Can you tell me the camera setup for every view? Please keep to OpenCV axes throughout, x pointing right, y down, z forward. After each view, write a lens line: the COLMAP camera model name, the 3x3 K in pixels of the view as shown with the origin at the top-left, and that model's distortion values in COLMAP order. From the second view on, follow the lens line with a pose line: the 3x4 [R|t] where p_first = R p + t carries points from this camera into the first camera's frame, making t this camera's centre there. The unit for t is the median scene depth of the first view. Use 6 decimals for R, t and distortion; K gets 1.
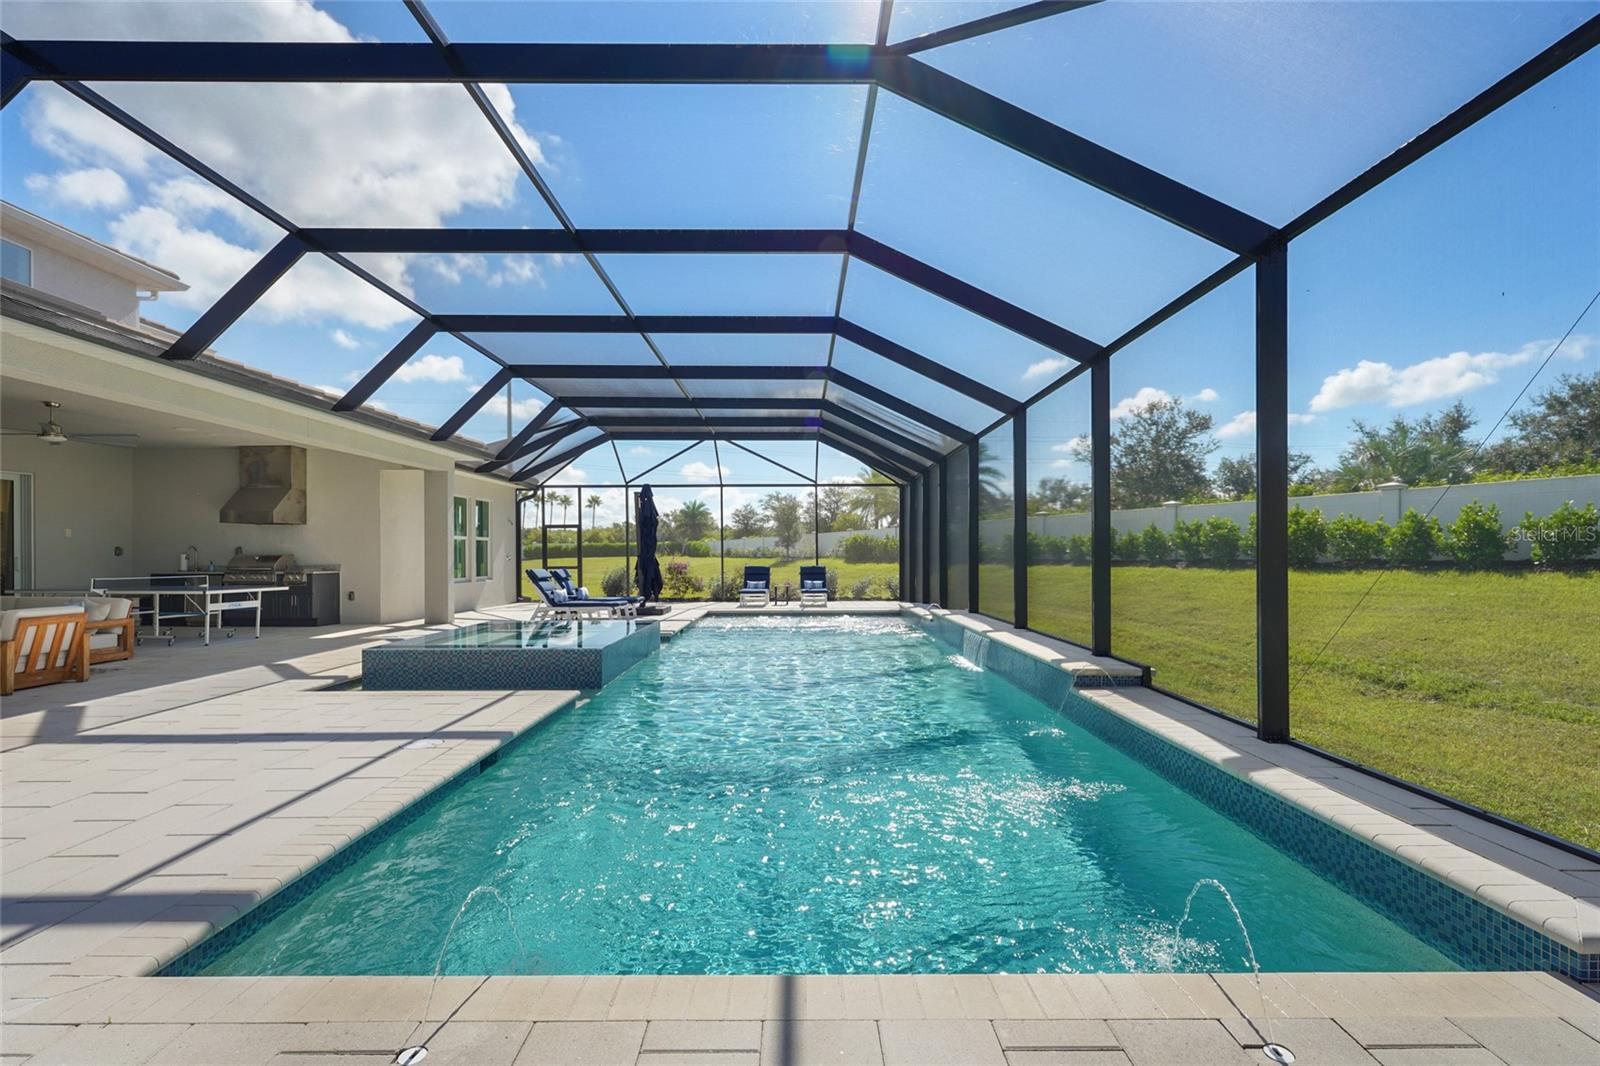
lens RADIAL K [[723.5, 0, 805.1], [0, 723.5, 549.6], [0, 0, 1]] dist [-0.001974, 0.001188]
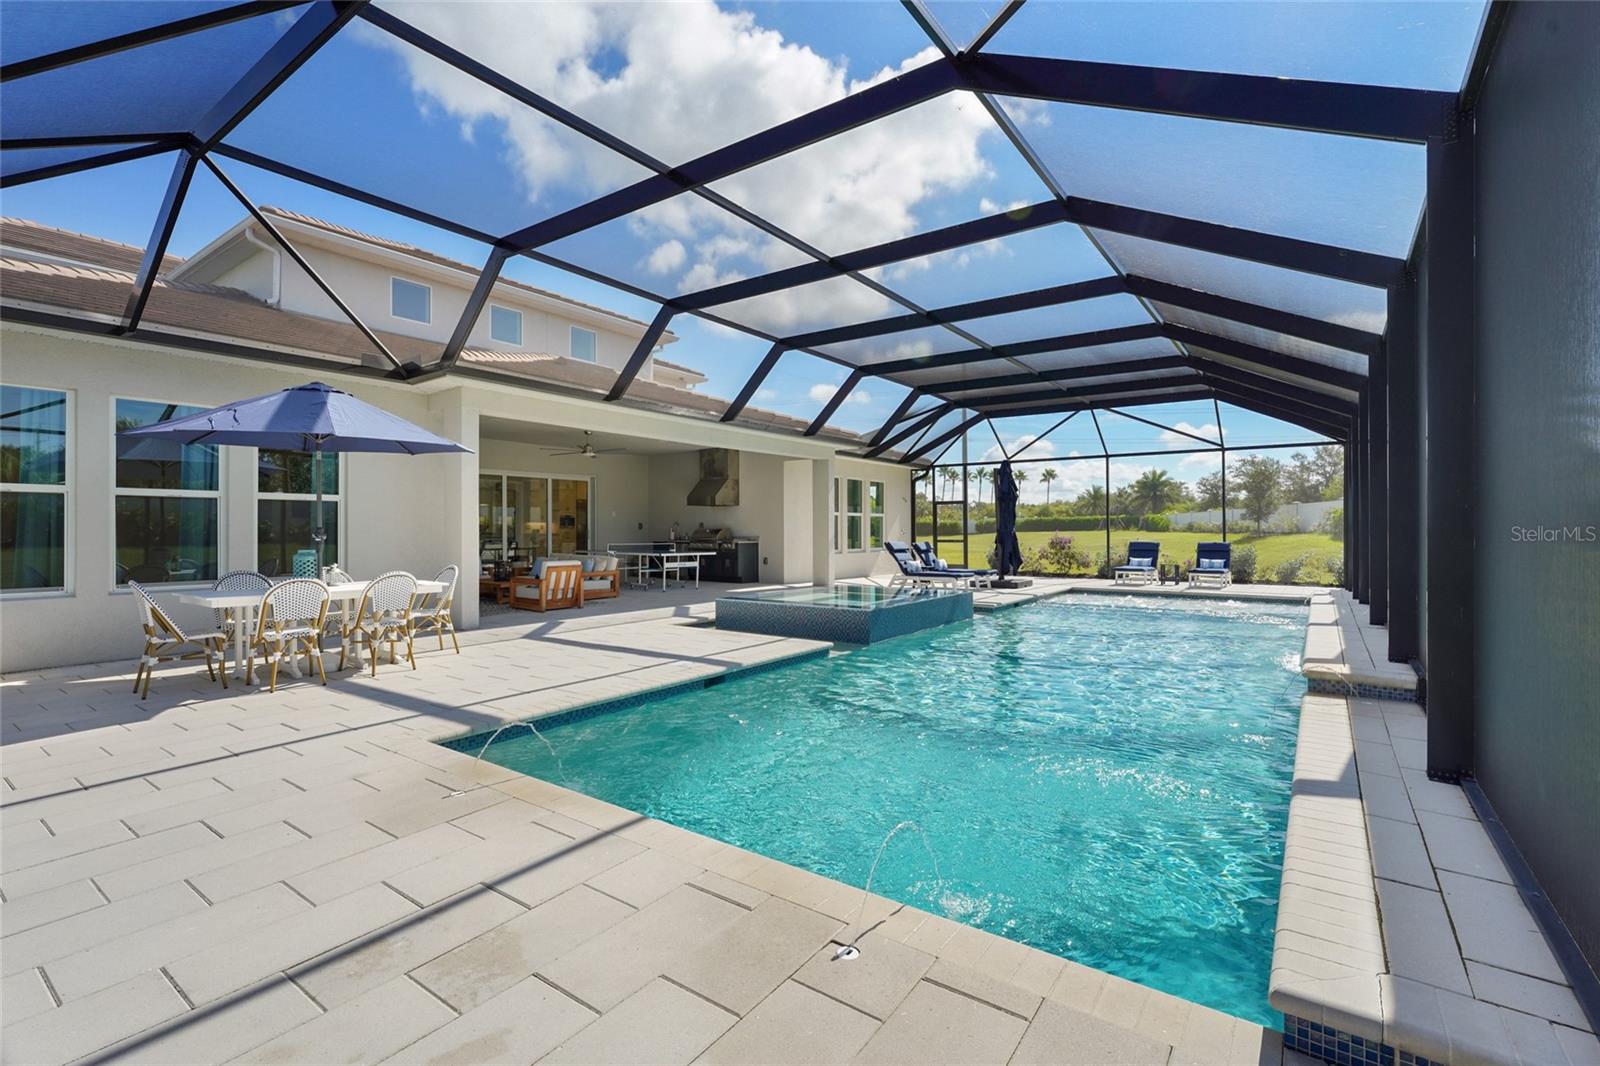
lens RADIAL K [[723.5, 0, 798.0], [0, 723.5, 522.5], [0, 0, 1]] dist [-0.001974, 0.001188]
pose [[0.806691, -0.003730, -0.590961, 0.162226], [0.002499, 0.999993, -0.002900, 0.000002], [0.590968, 0.000862, 0.806695, 0.000359]]
